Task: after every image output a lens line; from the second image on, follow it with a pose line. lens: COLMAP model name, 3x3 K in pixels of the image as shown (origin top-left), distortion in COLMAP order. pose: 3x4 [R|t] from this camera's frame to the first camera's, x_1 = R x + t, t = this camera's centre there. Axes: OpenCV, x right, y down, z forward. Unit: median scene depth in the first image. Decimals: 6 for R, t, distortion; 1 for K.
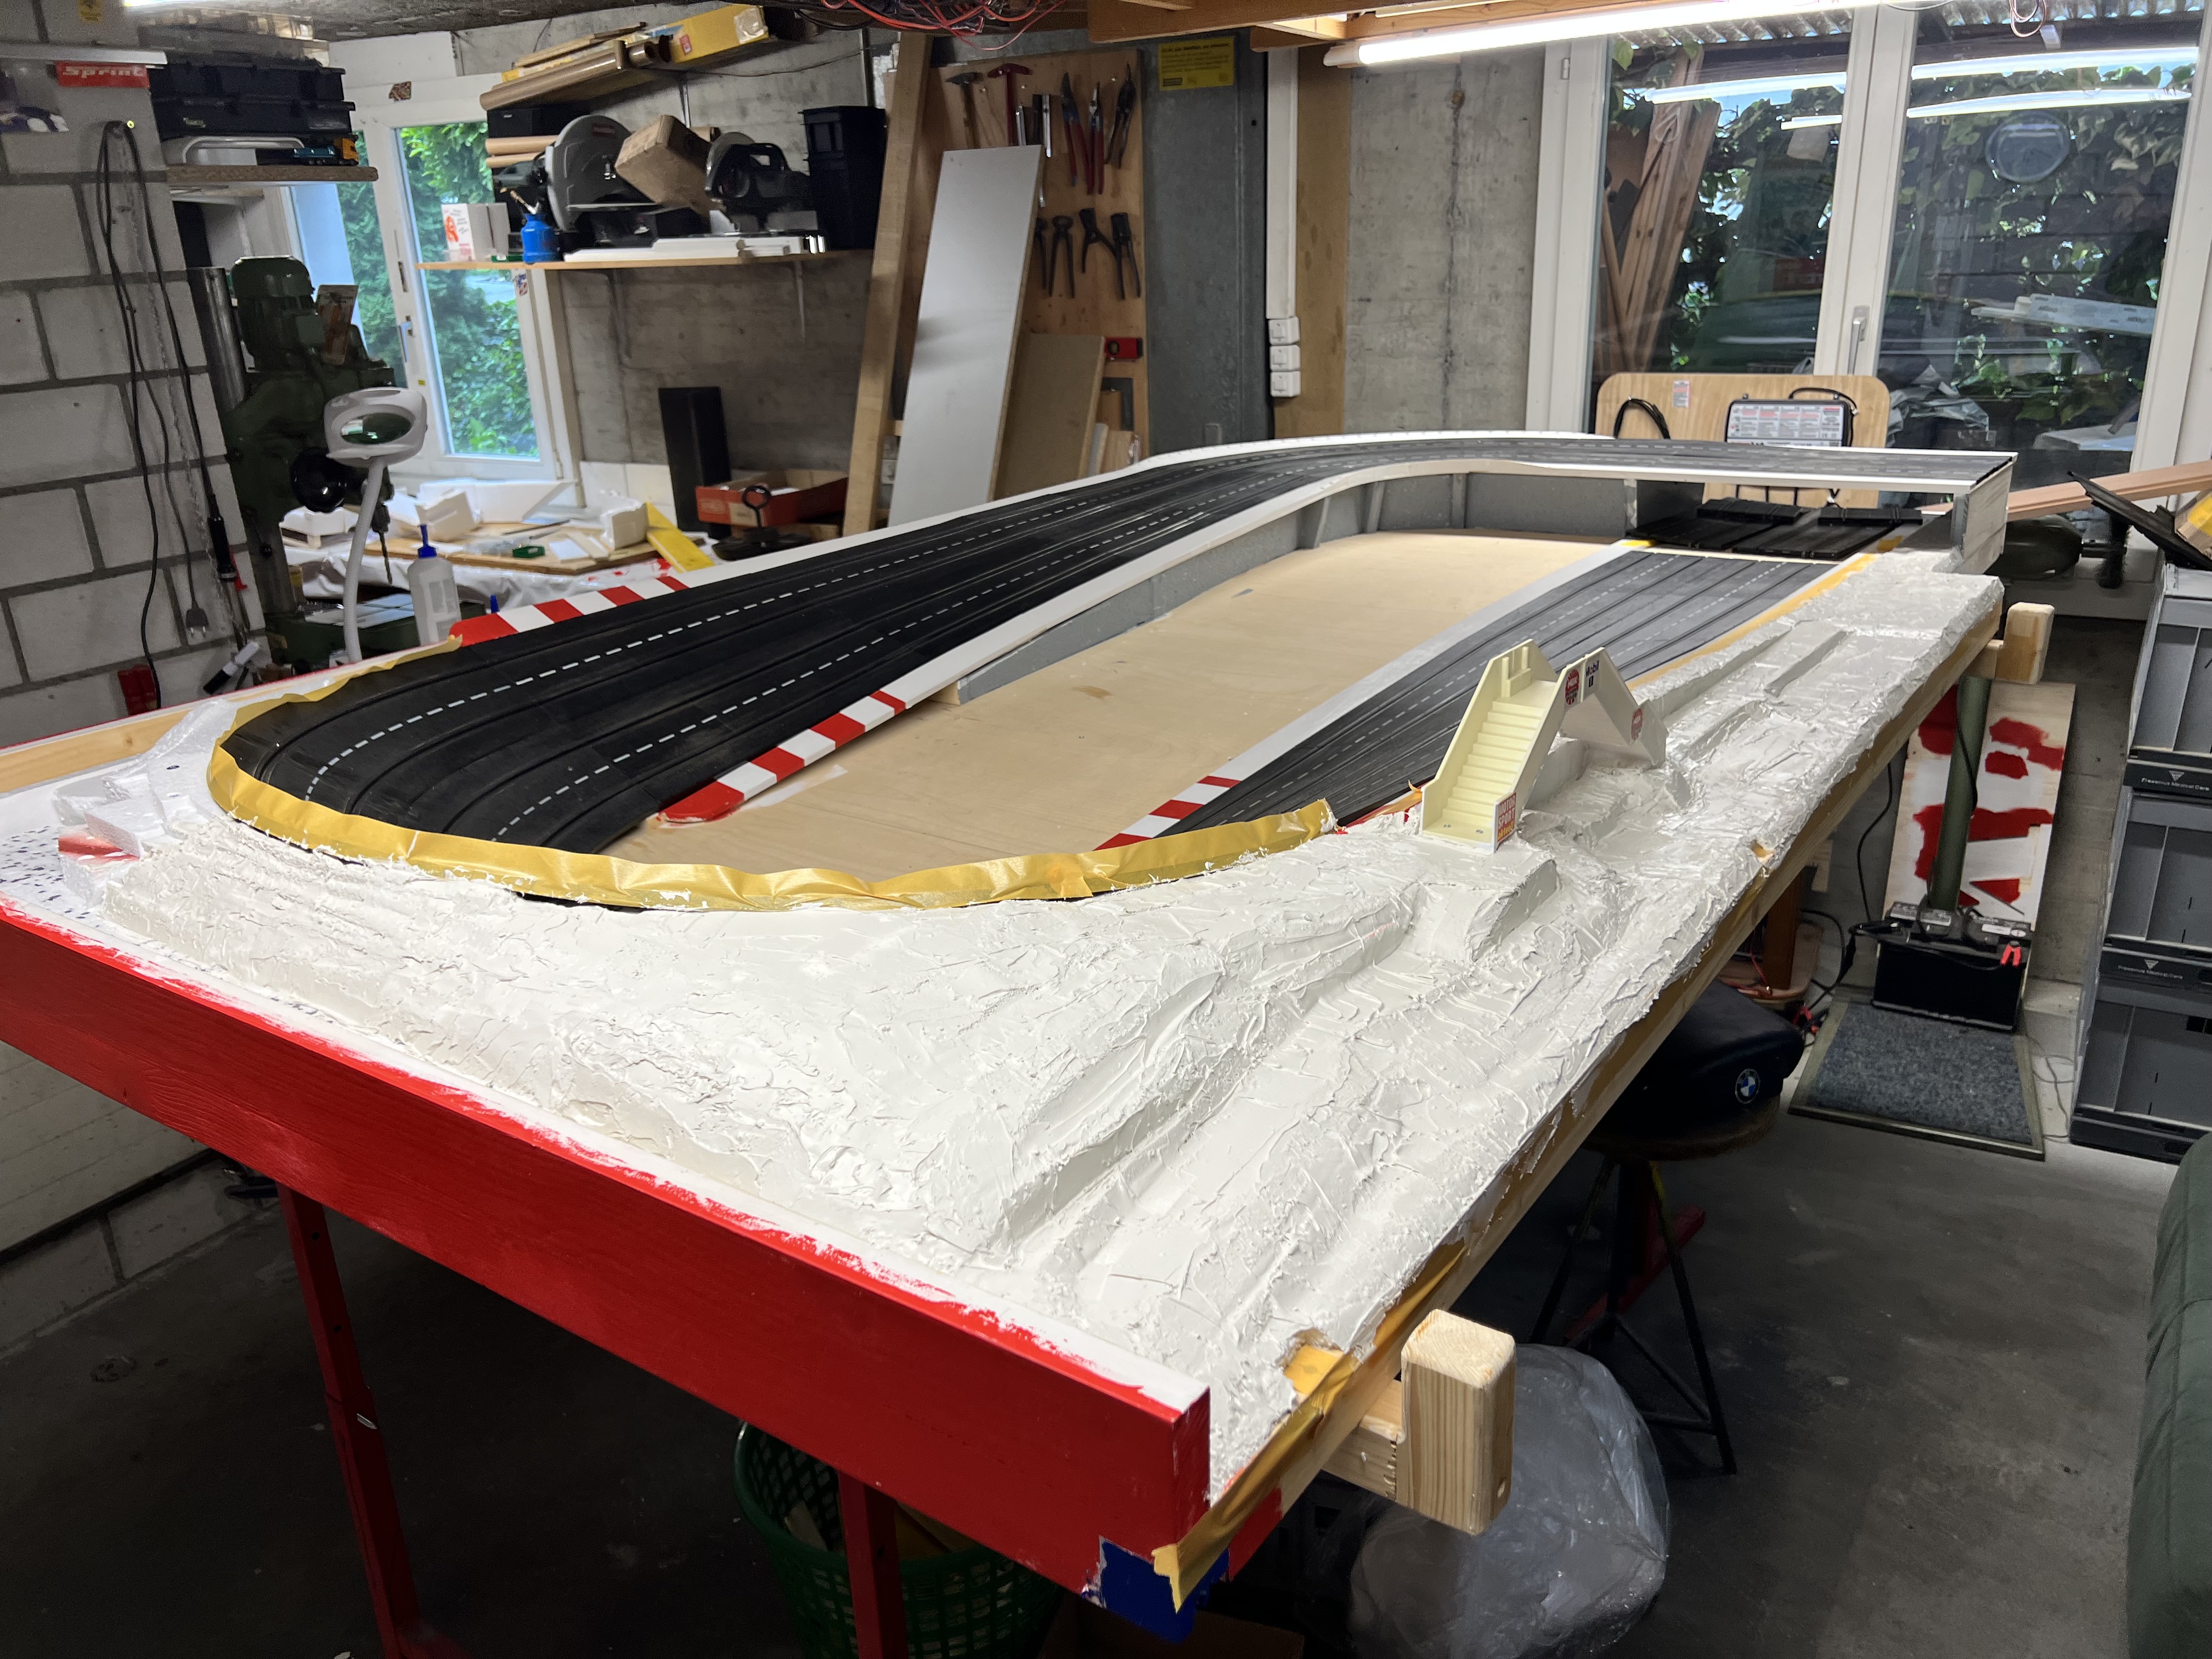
lens RADIAL K [[1733.6, 0, 1103.6], [0, 1733.6, 833.0], [0, 0, 1]] dist [0.037203, -0.037780]
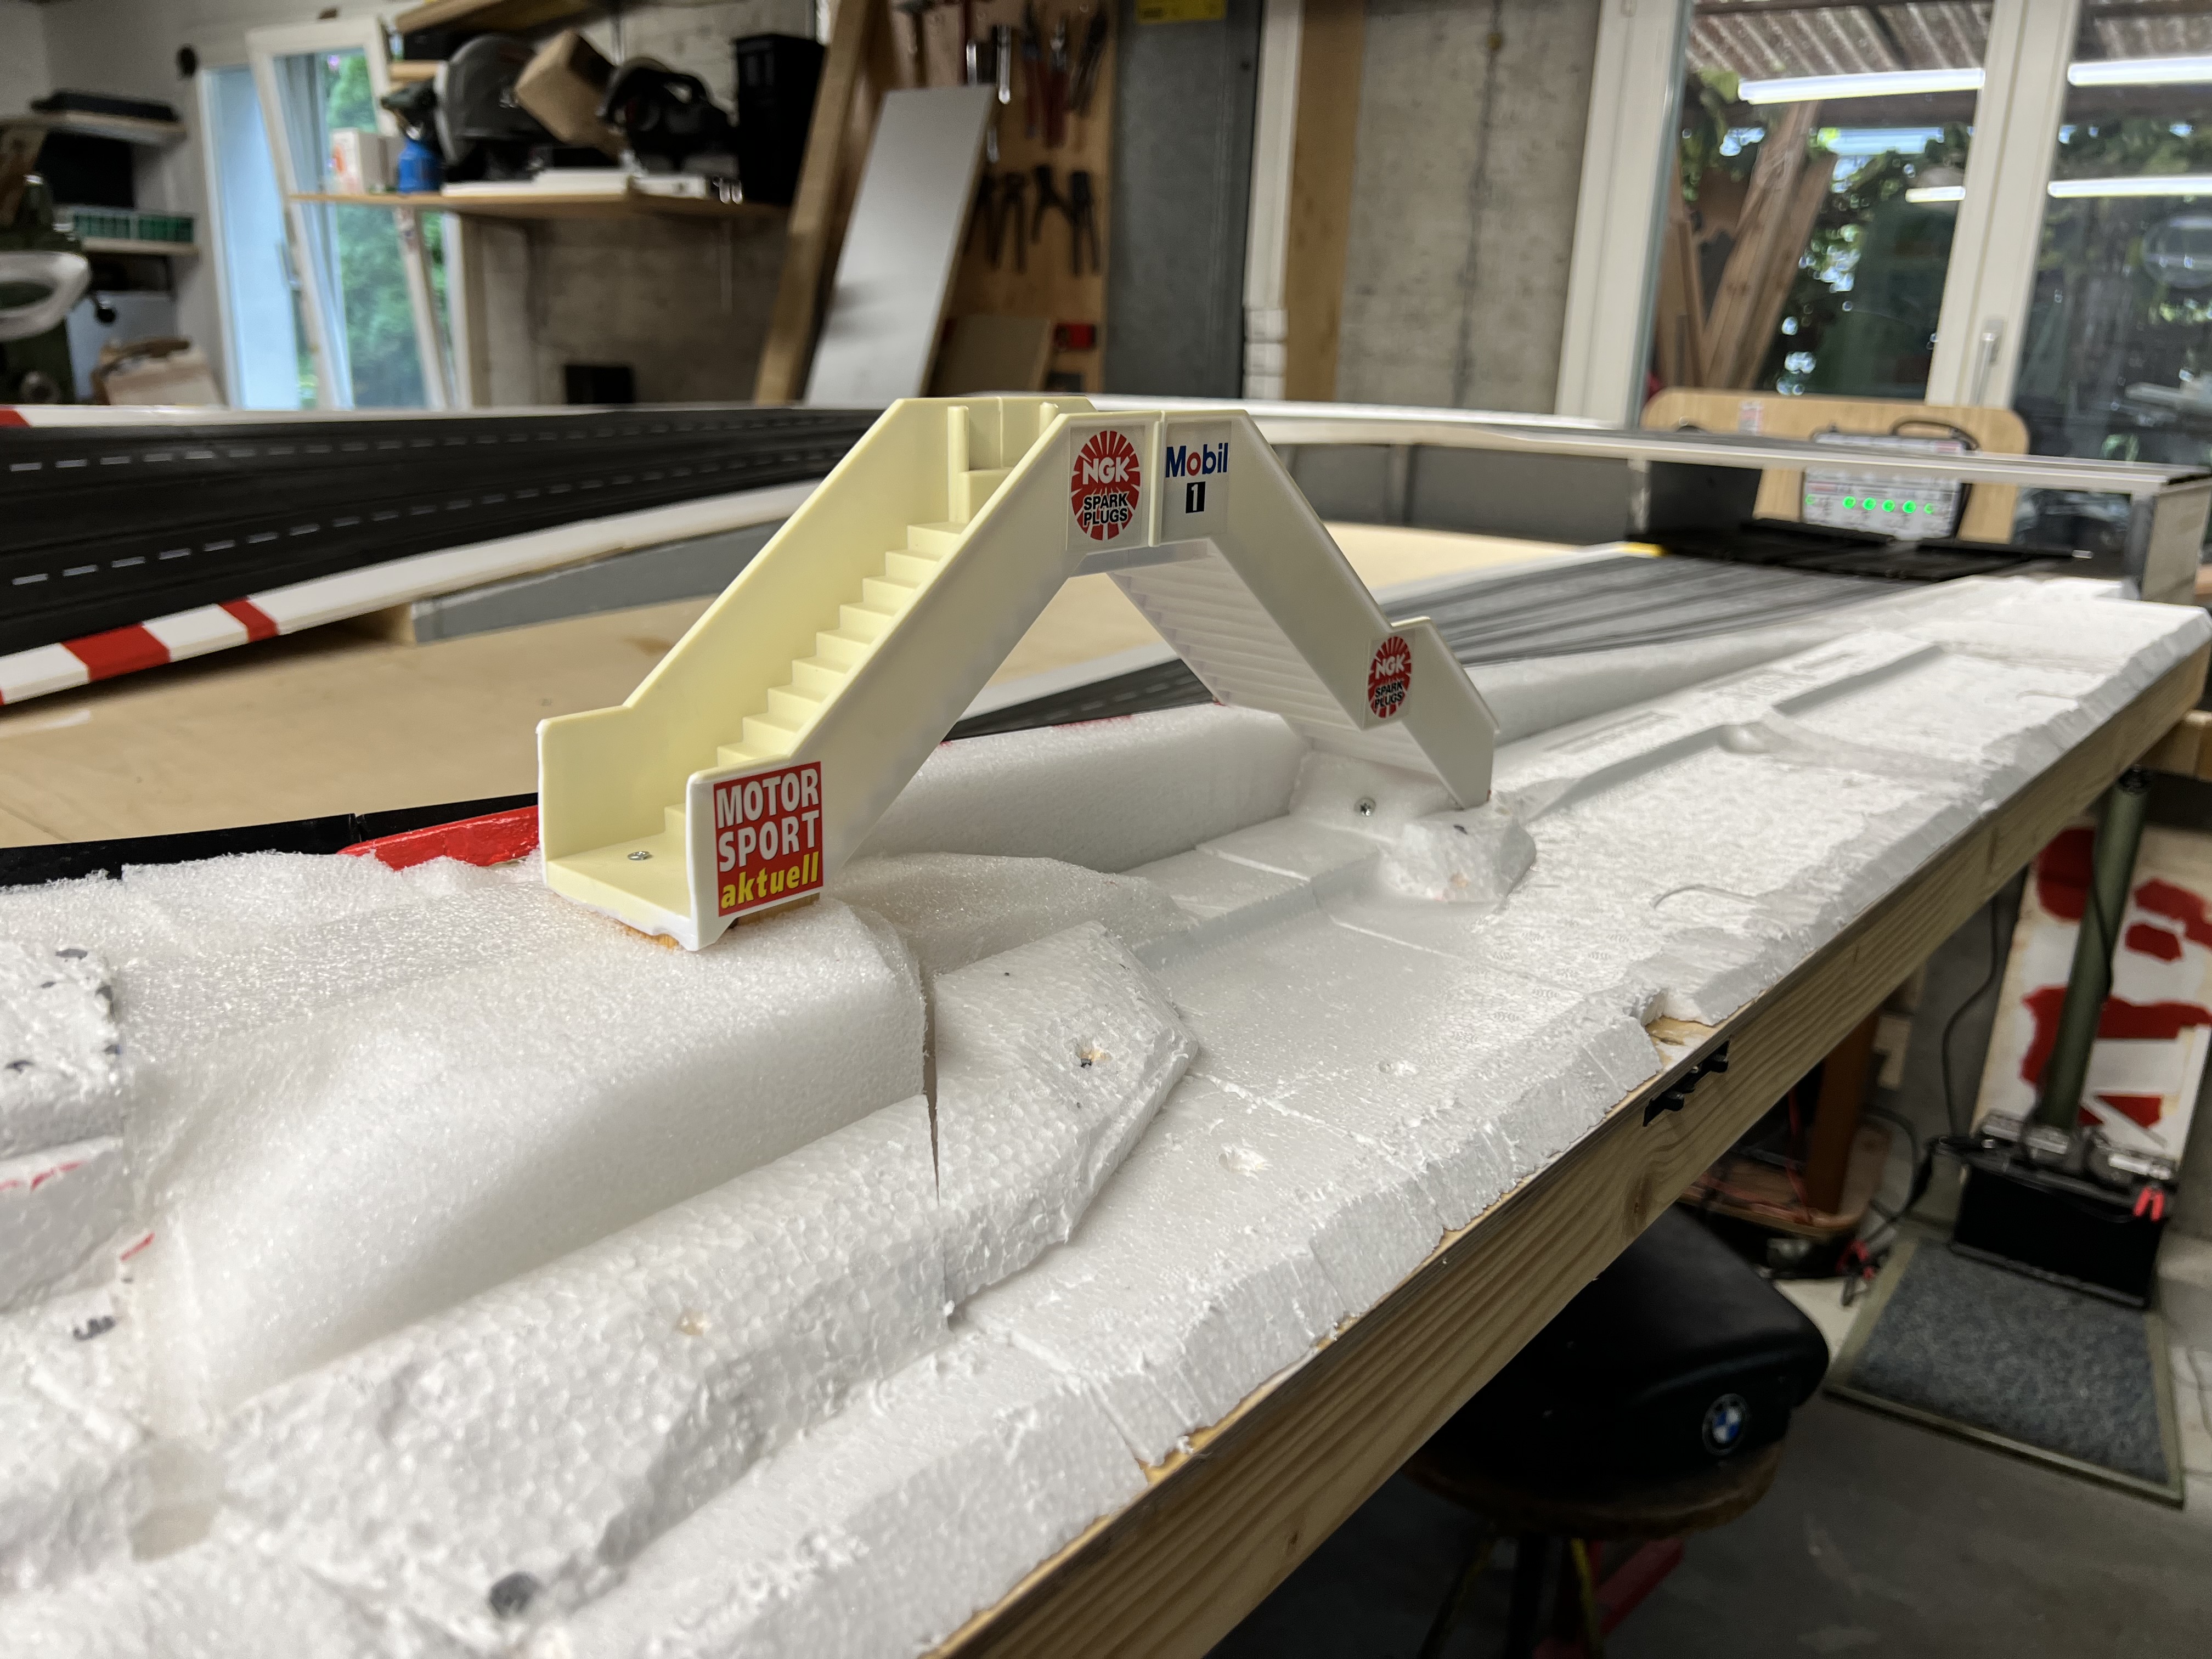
lens RADIAL K [[1717.2, 0, 1106.0], [0, 1717.2, 829.5], [0, 0, 1]] dist [0.027587, -0.043219]
pose [[0.994396, 0.092450, -0.051271, 0.106702], [-0.095496, 0.993588, -0.060525, 0.000735], [0.045346, 0.065081, 0.996849, 0.245564]]
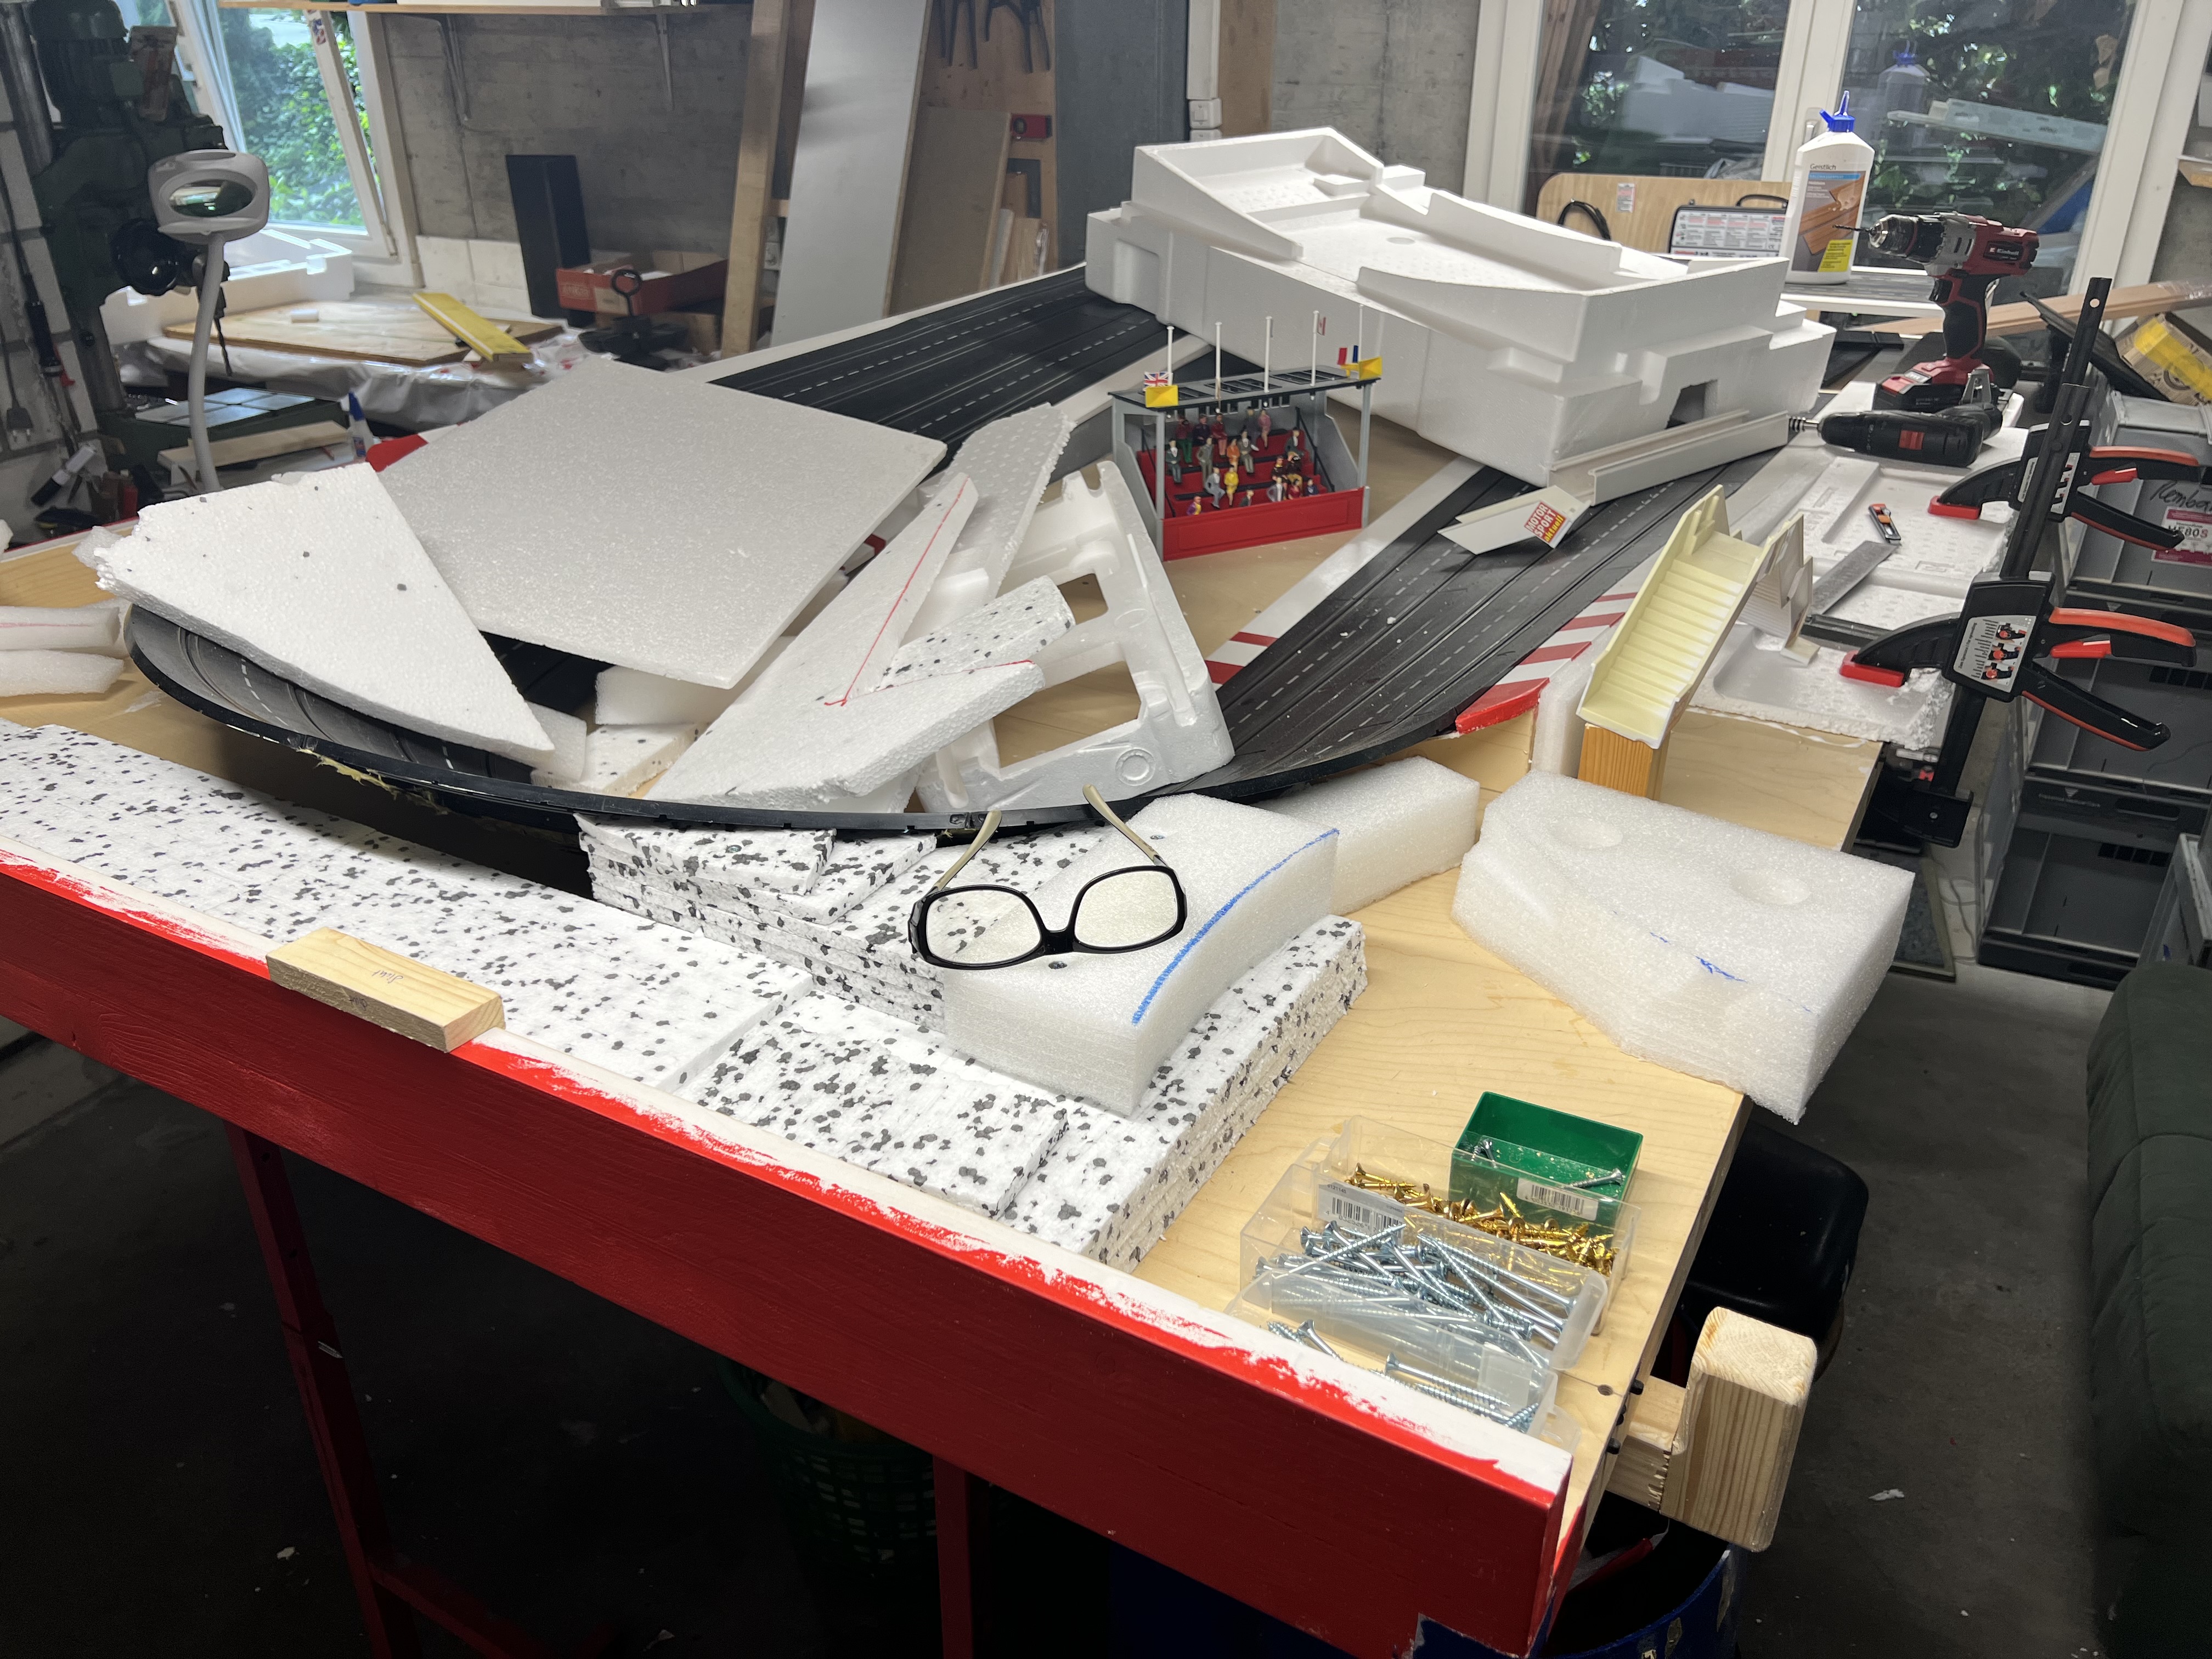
lens RADIAL K [[1712.0, 0, 1106.0], [0, 1712.0, 829.5], [0, 0, 1]] dist [0.047550, -0.050040]
pose [[0.994748, -0.009650, 0.101901, -0.054743], [-0.002535, 0.992918, 0.118772, -0.018832], [-0.102326, -0.118406, 0.987679, 0.049939]]
